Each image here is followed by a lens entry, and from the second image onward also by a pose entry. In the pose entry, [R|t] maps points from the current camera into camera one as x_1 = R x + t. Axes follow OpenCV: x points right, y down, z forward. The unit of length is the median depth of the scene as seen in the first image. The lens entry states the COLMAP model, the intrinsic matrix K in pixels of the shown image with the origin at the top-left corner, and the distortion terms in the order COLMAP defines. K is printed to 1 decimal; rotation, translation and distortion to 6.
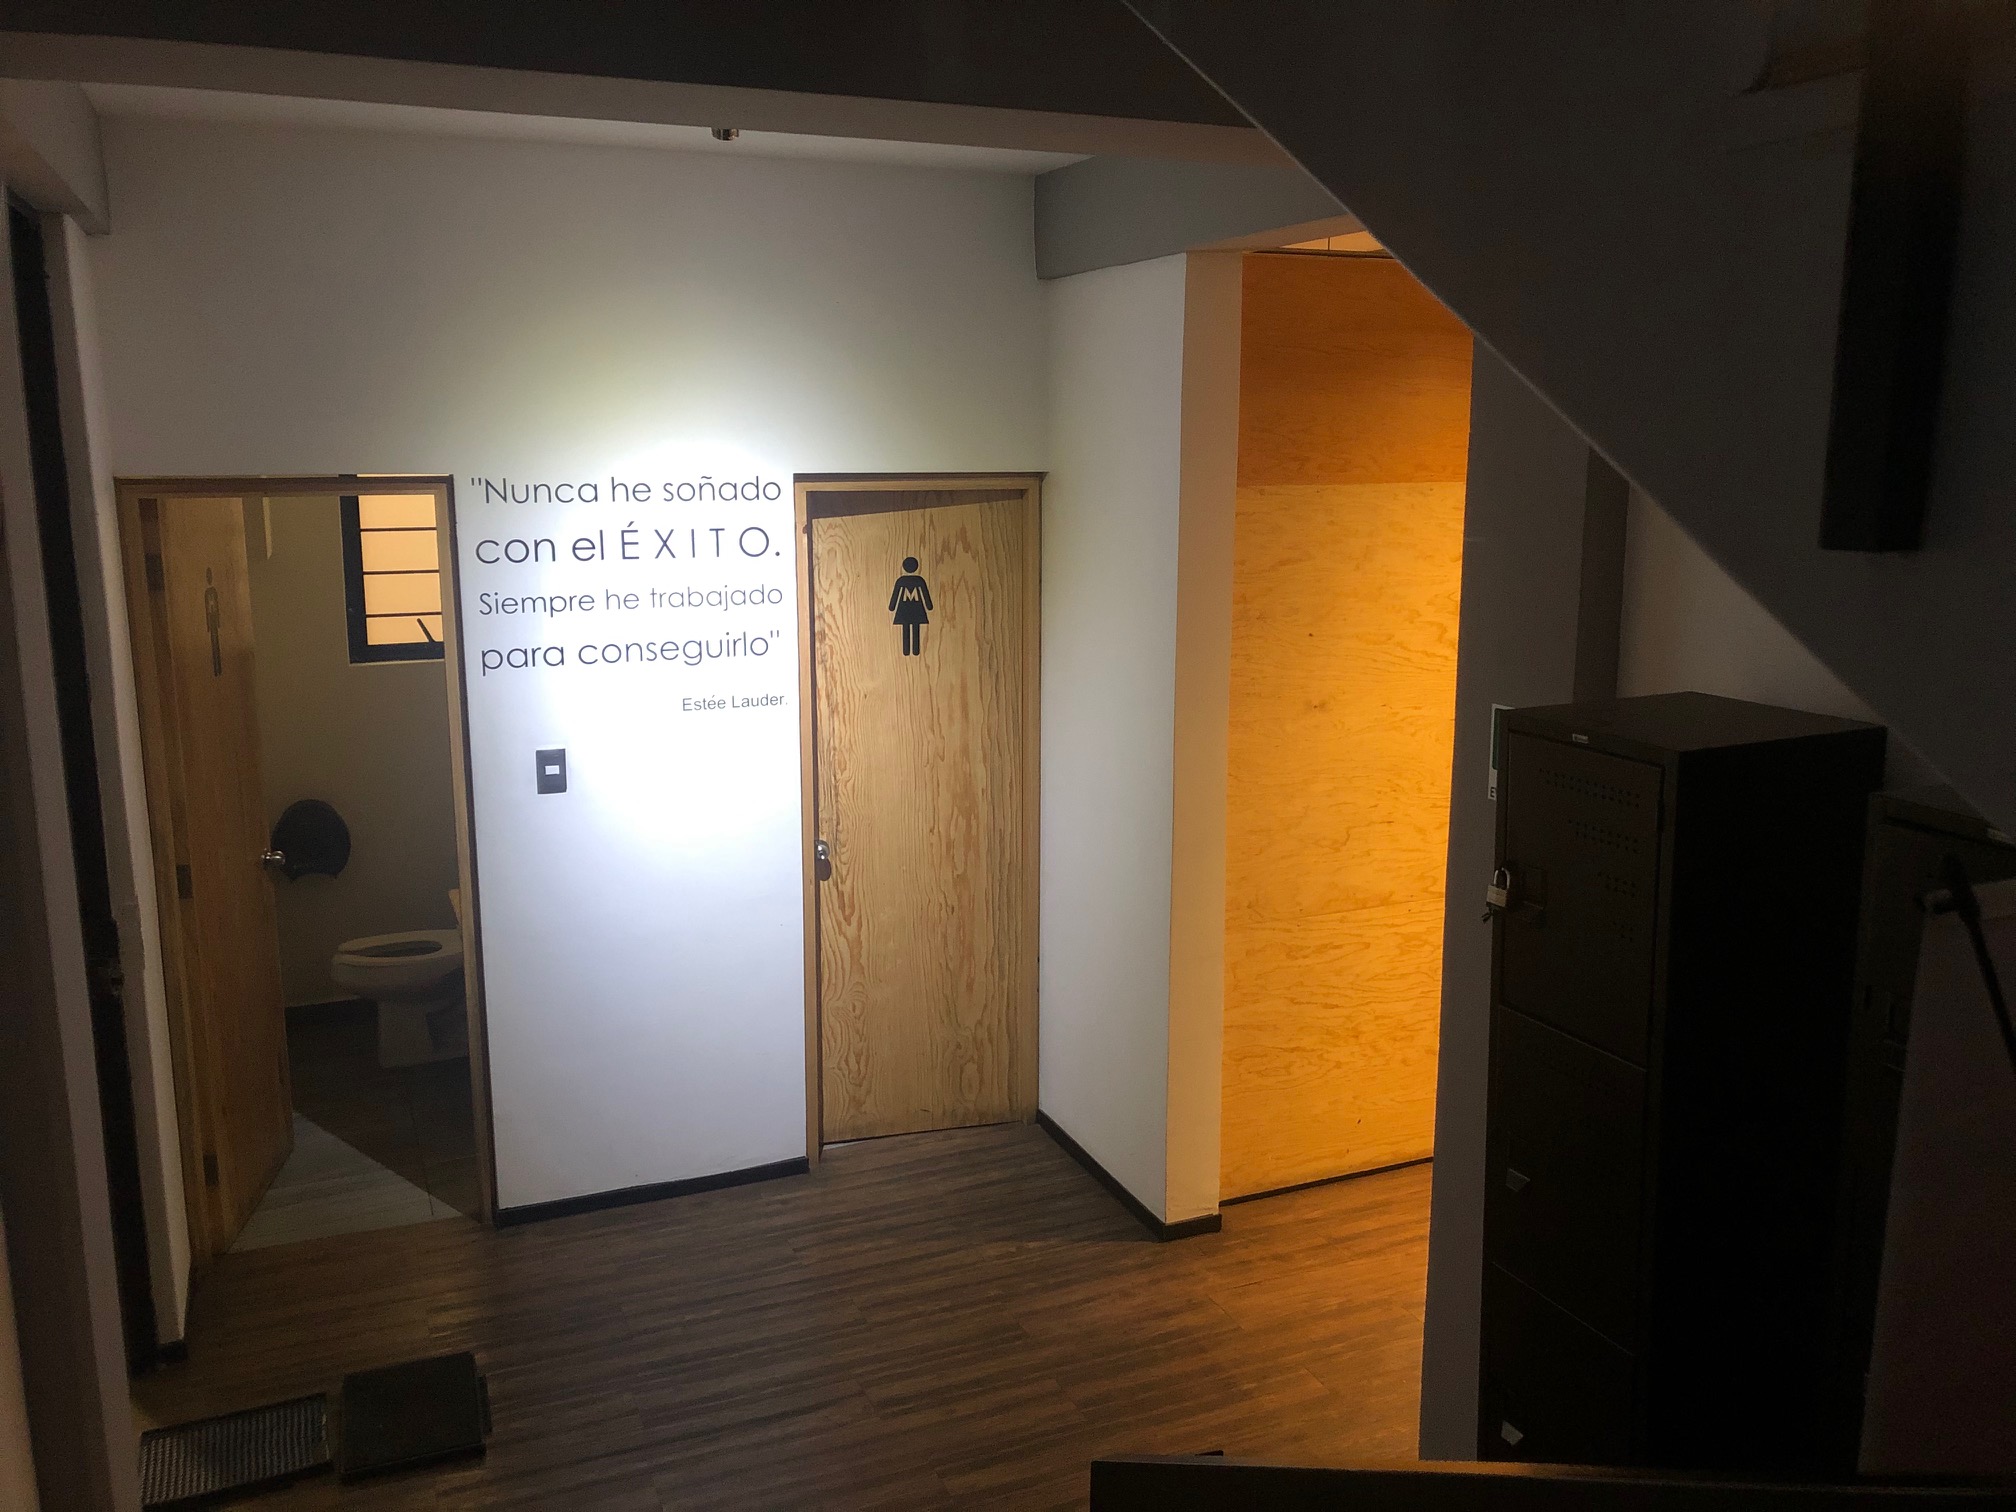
lens RADIAL K [[1659.0, 0, 1006.2], [0, 1659.0, 750.6], [0, 0, 1]] dist [0.038324, -0.048479]
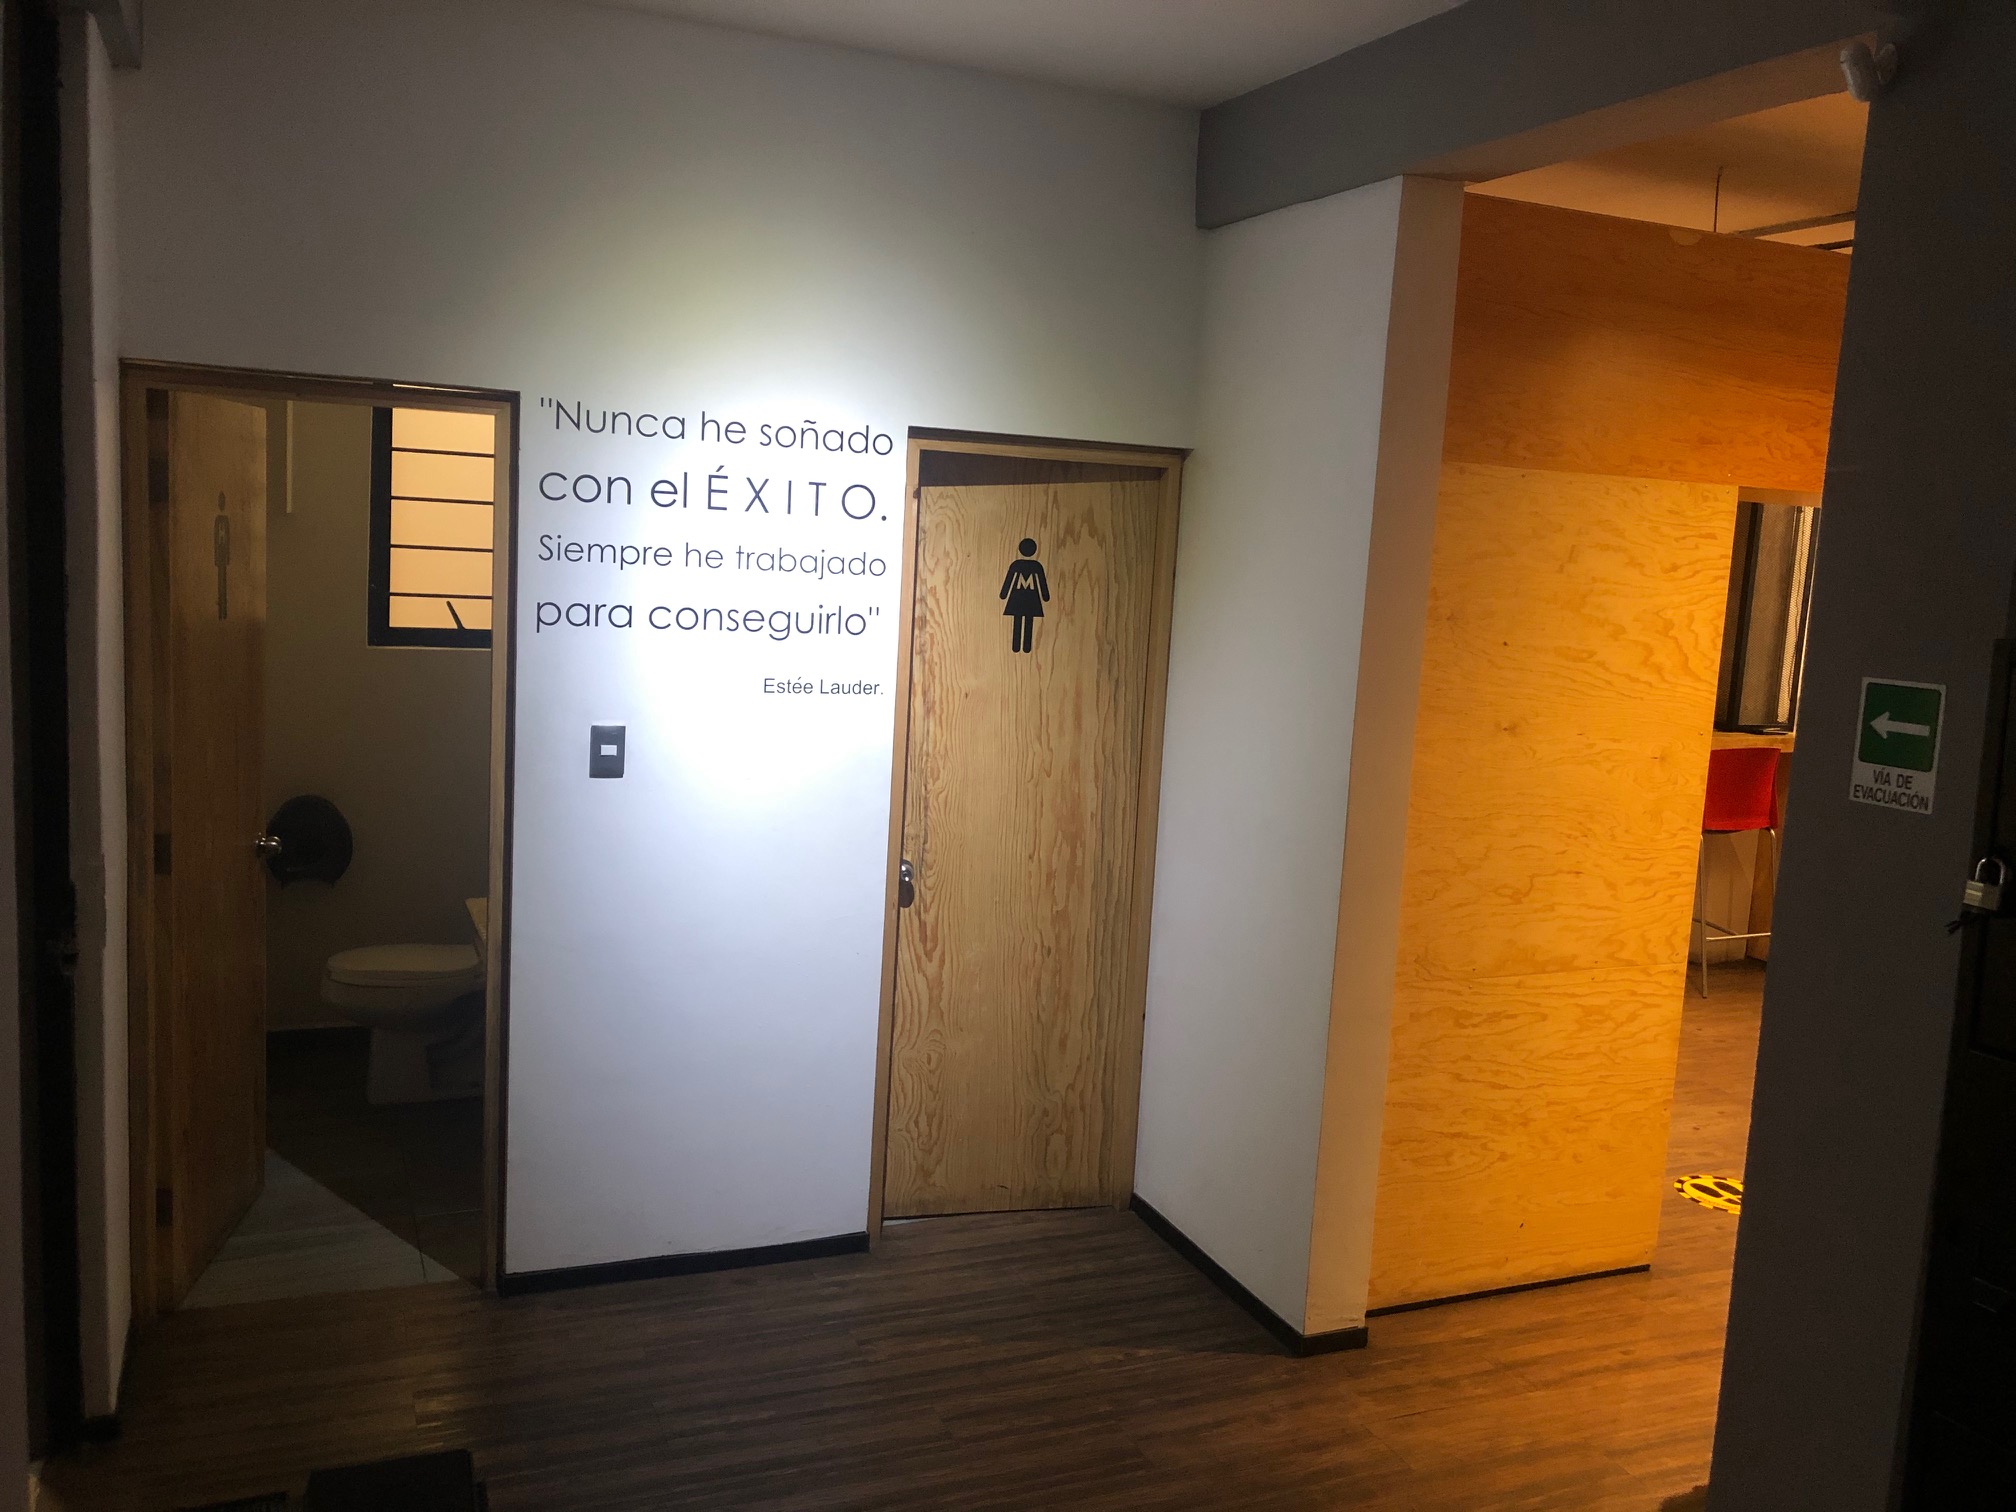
lens RADIAL K [[1659.0, 0, 1003.7], [0, 1659.0, 754.1], [0, 0, 1]] dist [0.038324, -0.048479]
pose [[0.998413, 0.056008, 0.005825, -0.073660], [-0.055585, 0.996815, -0.057177, 0.048767], [-0.009009, 0.056763, 0.998347, 0.147242]]
